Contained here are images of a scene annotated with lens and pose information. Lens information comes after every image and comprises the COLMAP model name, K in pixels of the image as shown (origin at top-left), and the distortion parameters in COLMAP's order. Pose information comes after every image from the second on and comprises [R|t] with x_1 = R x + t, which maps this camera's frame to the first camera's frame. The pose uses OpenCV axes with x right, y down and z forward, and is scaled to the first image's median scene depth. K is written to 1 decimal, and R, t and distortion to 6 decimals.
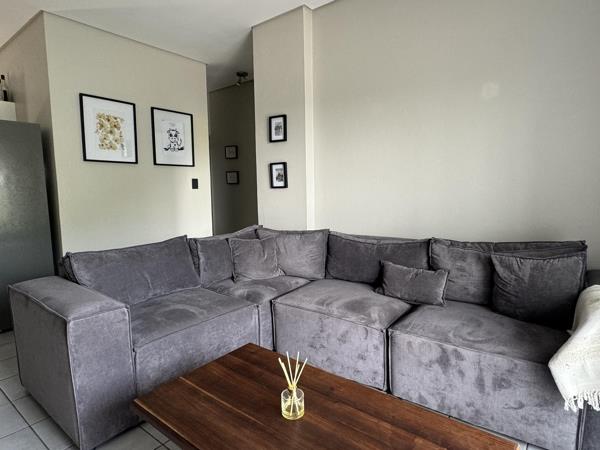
lens RADIAL K [[362.5, 0, 300.0], [0, 362.5, 225.0], [0, 0, 1]] dist [0.000953, -0.000179]
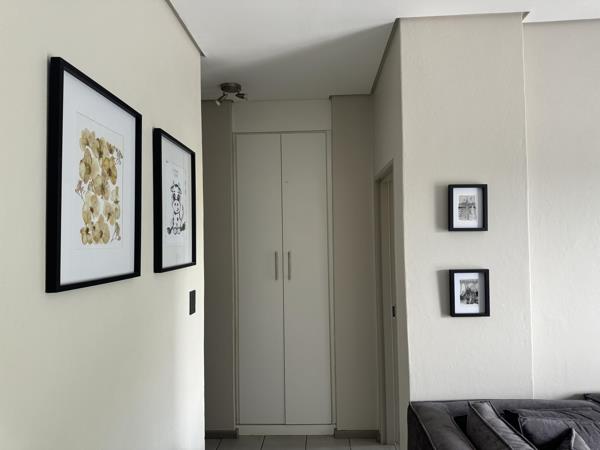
lens RADIAL K [[428.5, 0, 300.0], [0, 428.5, 225.0], [0, 0, 1]] dist [-0.001541, -0.000339]
pose [[0.810649, 0.018442, 0.585241, -0.619920], [0.063431, 0.990856, -0.119086, -0.172929], [-0.582086, 0.133659, 0.802067, 0.611855]]
